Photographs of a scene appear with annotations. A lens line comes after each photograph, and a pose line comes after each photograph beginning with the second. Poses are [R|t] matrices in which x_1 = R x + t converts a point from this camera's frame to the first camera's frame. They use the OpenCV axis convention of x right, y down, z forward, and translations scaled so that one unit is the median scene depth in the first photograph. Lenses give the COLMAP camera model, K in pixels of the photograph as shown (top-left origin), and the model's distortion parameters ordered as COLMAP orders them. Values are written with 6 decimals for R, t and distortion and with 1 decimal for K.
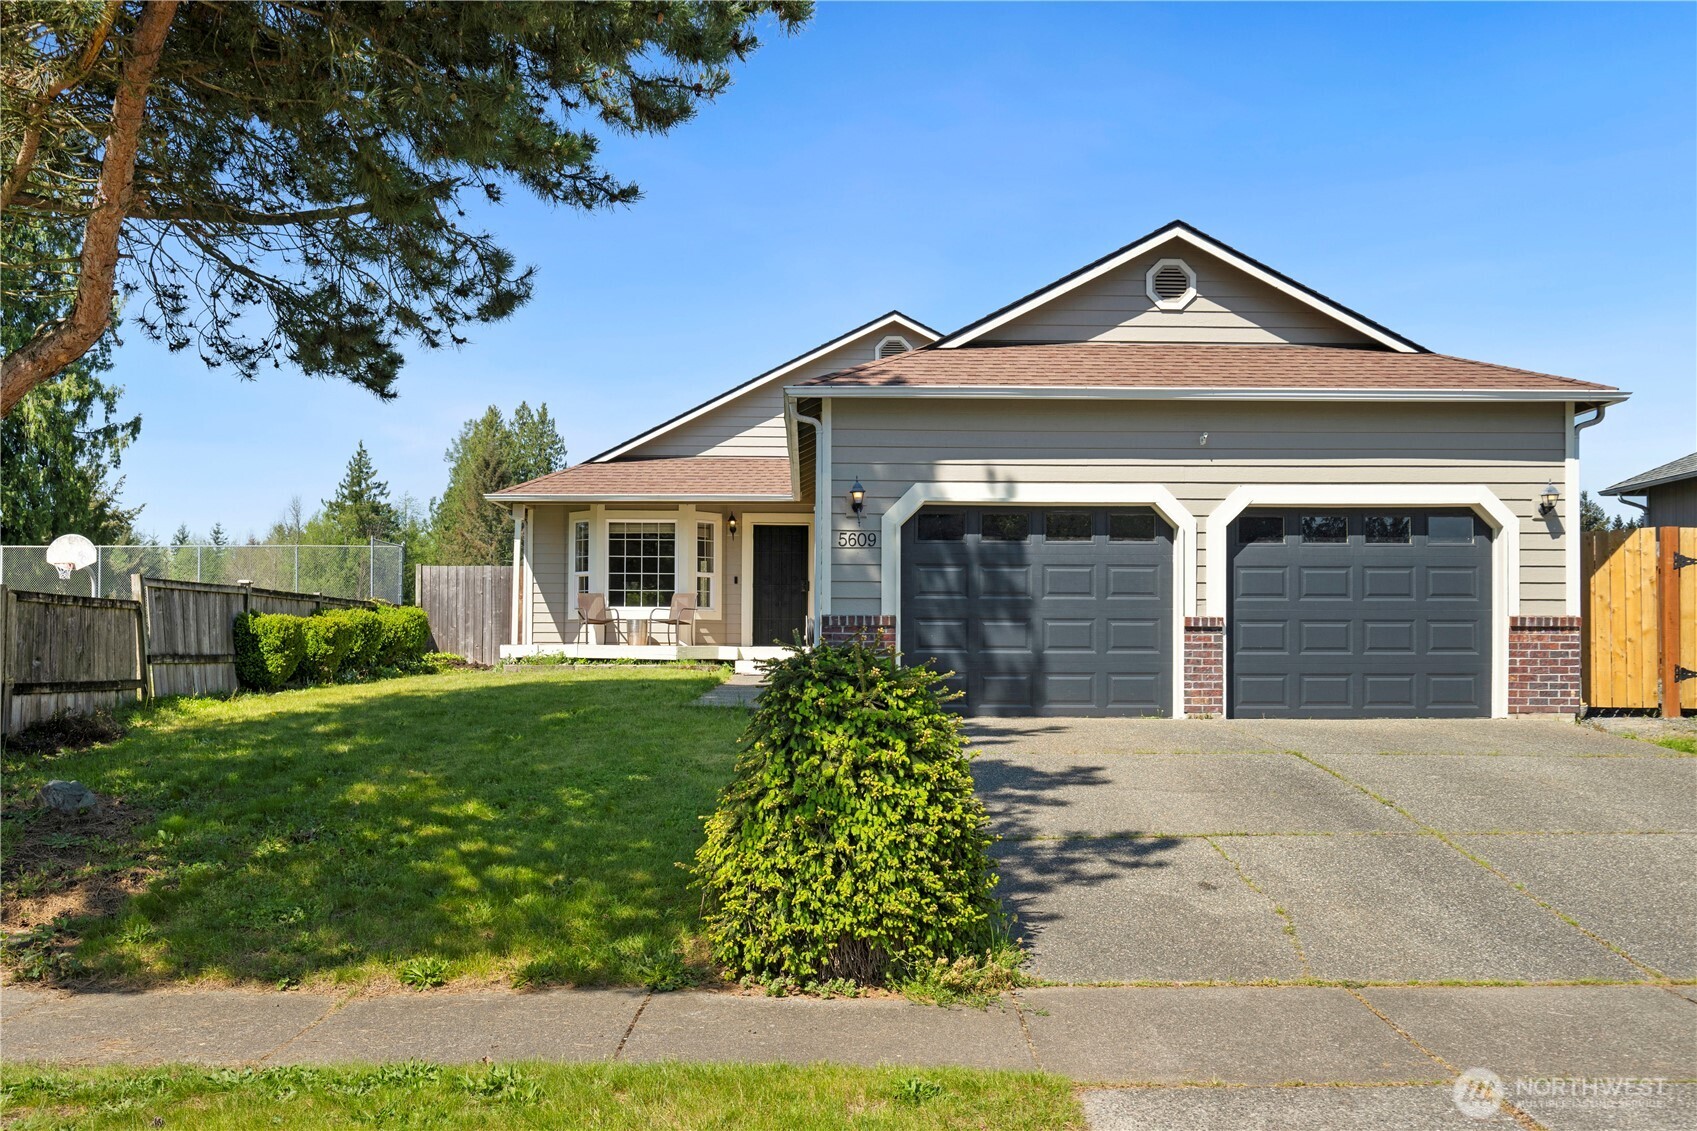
lens RADIAL K [[1417.6, 0, 851.7], [0, 1417.6, 635.8], [0, 0, 1]] dist [0.005680, 0.002261]
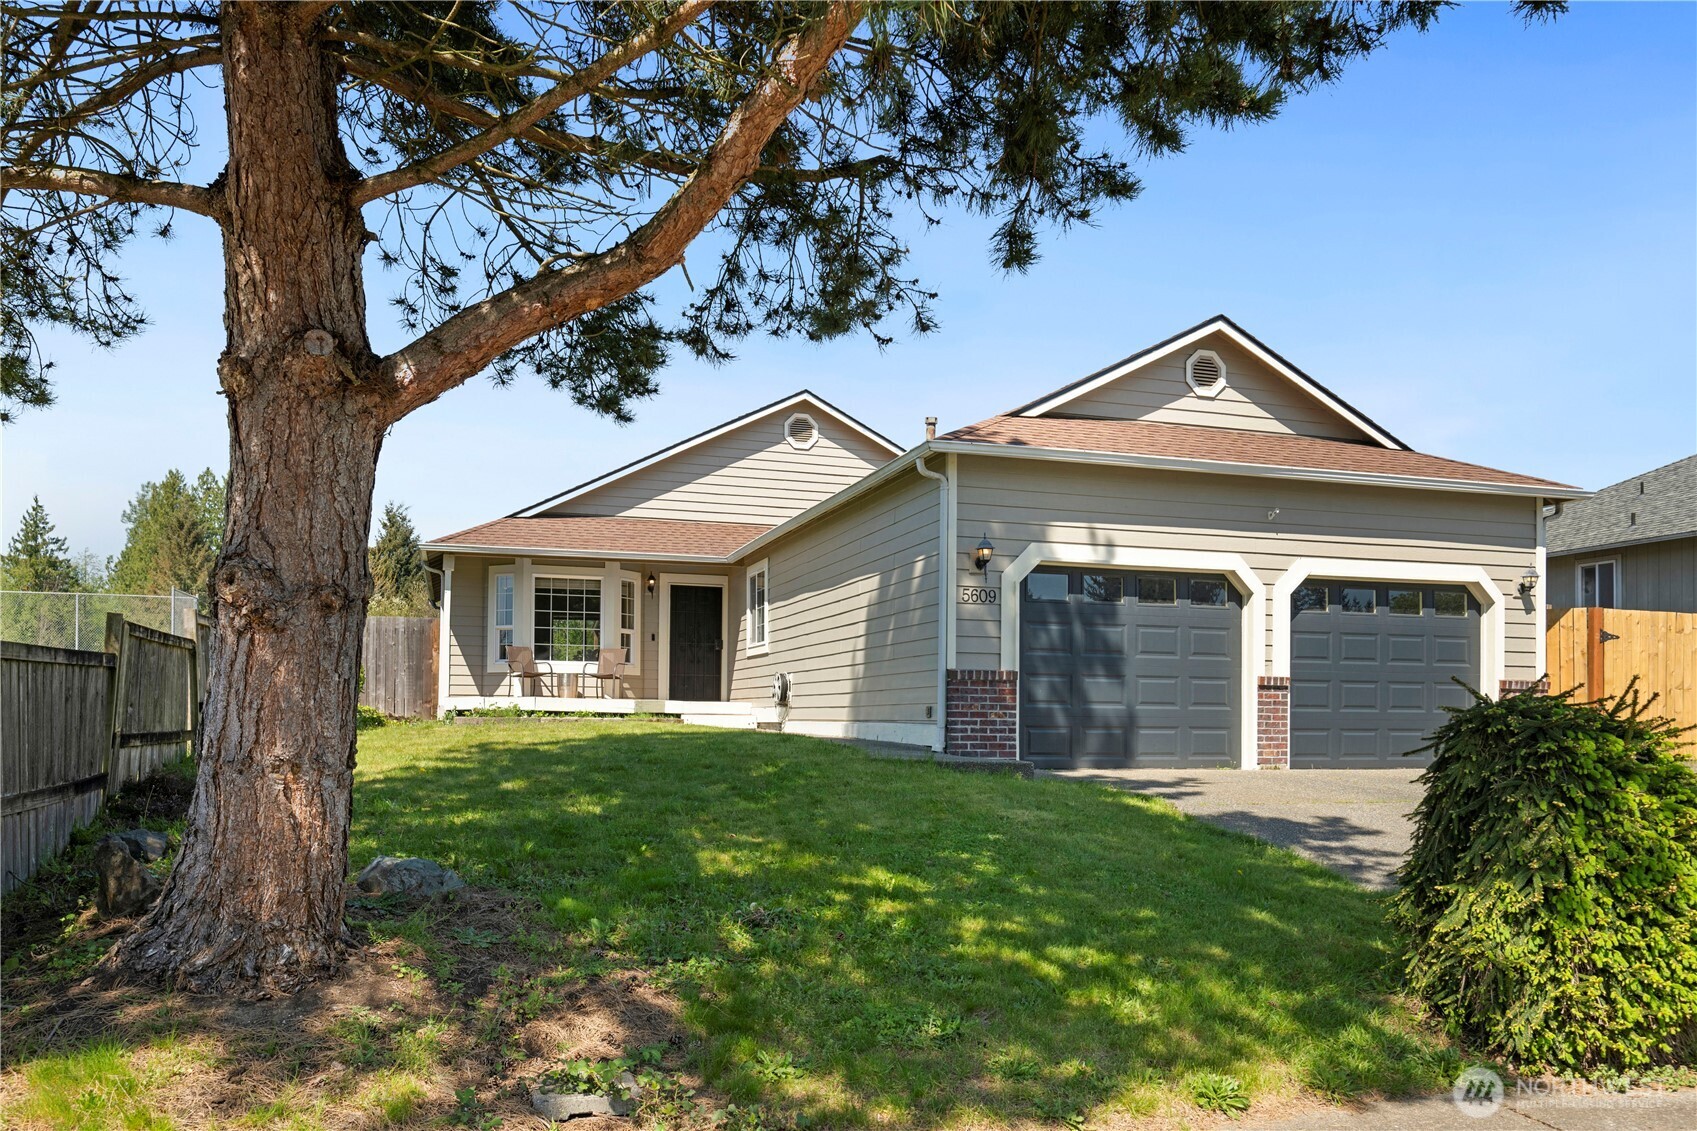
lens RADIAL K [[1208.0, 0, 842.0], [0, 1208.0, 700.8], [0, 0, 1]] dist [0.007331, 0.001985]
pose [[0.963872, 0.009616, 0.266191, -0.290911], [-0.010626, 0.999941, 0.002352, 0.006147], [-0.266152, -0.005095, 0.963917, 0.171308]]
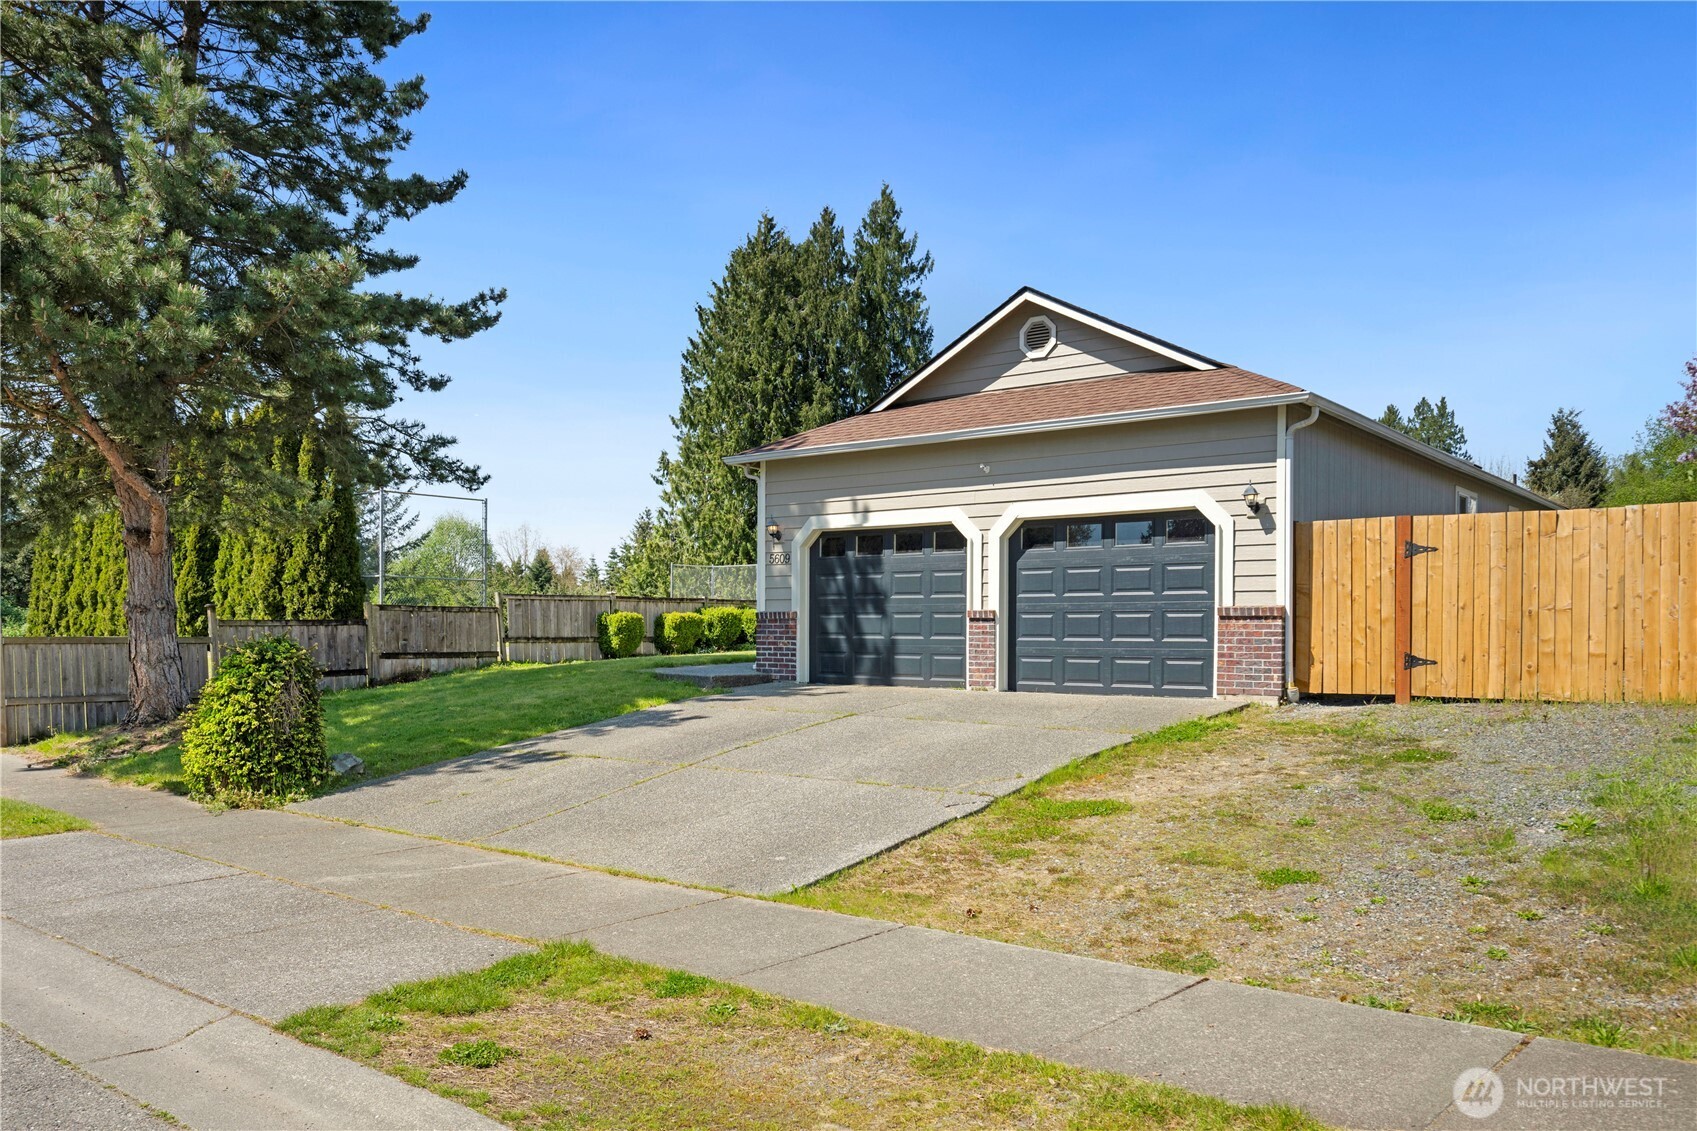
lens RADIAL K [[1268.1, 0, 849.1], [0, 1268.1, 641.0], [0, 0, 1]] dist [0.002177, 0.000337]
pose [[0.769710, 0.006063, -0.638364, 0.795328], [0.004006, 0.999889, 0.014327, -0.002189], [0.638381, -0.013585, 0.769601, 0.050775]]
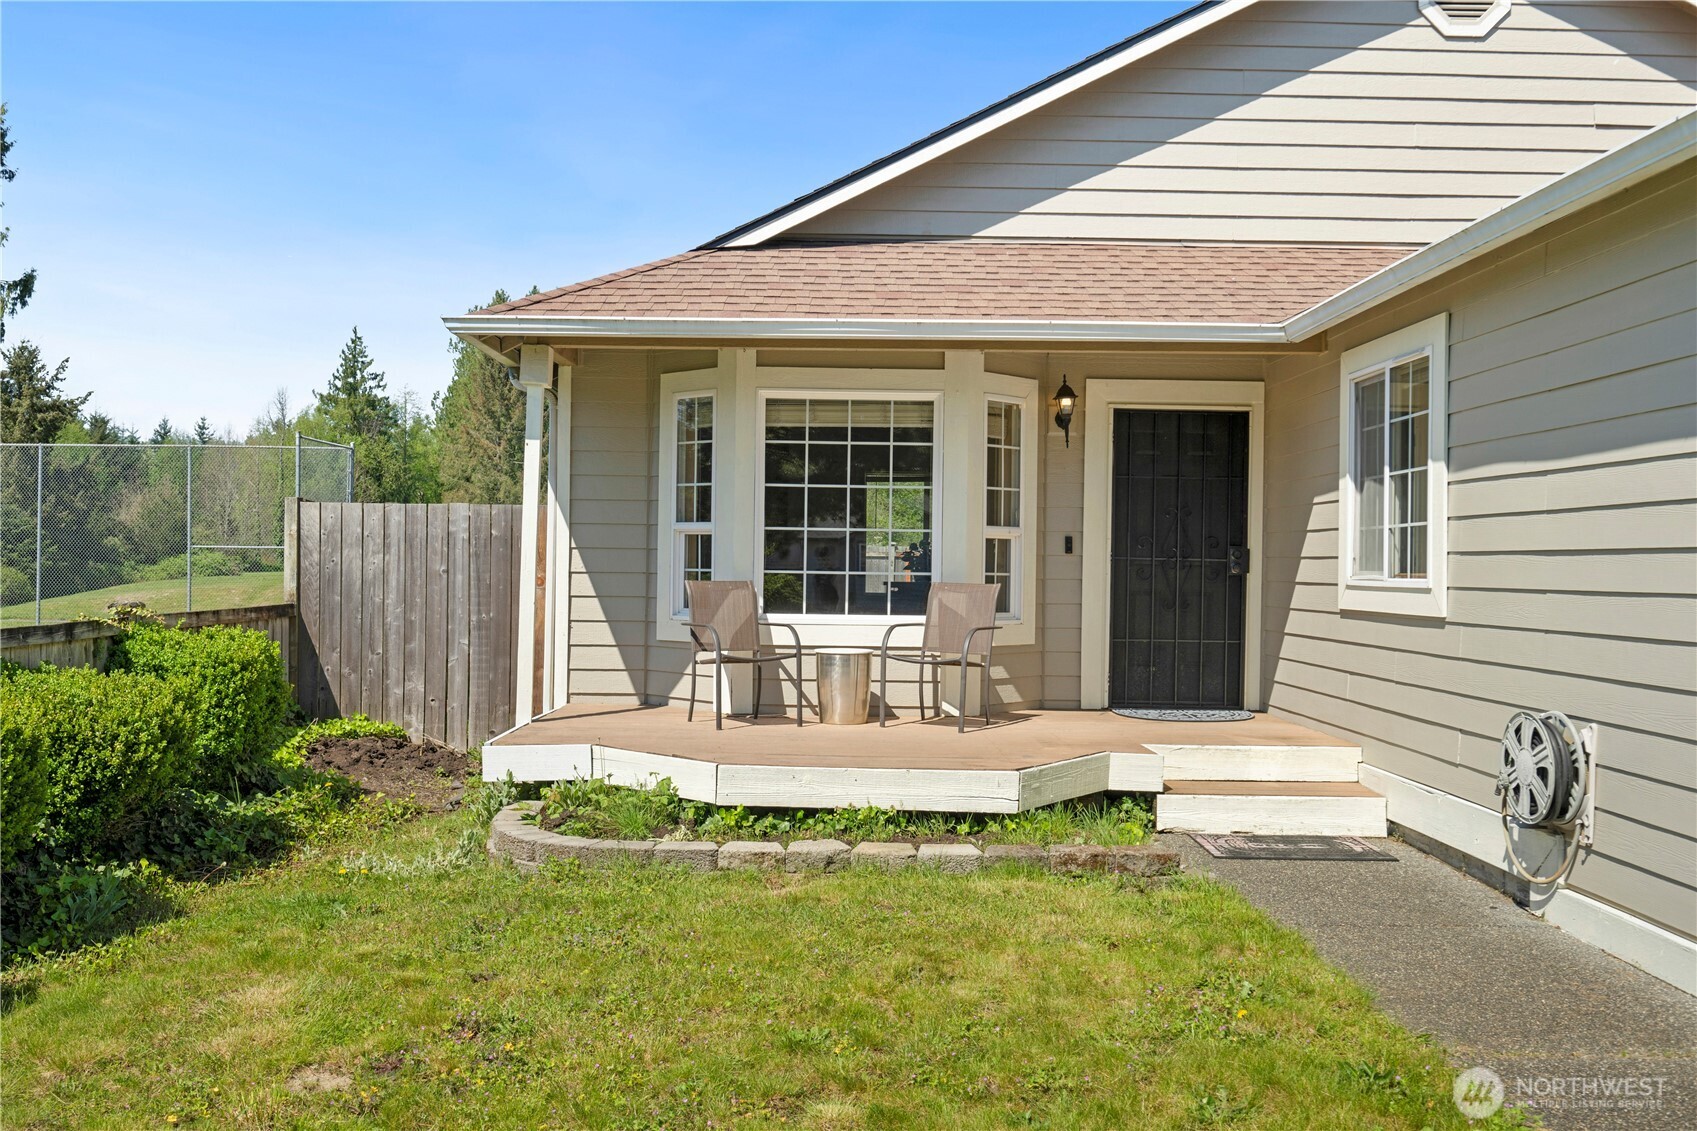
lens RADIAL K [[1484.0, 0, 843.0], [0, 1484.0, 568.8], [0, 0, 1]] dist [0.004937, 0.003728]
pose [[0.999693, 0.011148, -0.022107, -0.216478], [-0.010754, 0.999783, 0.017846, -0.062217], [0.022301, -0.017603, 0.999596, 0.909519]]
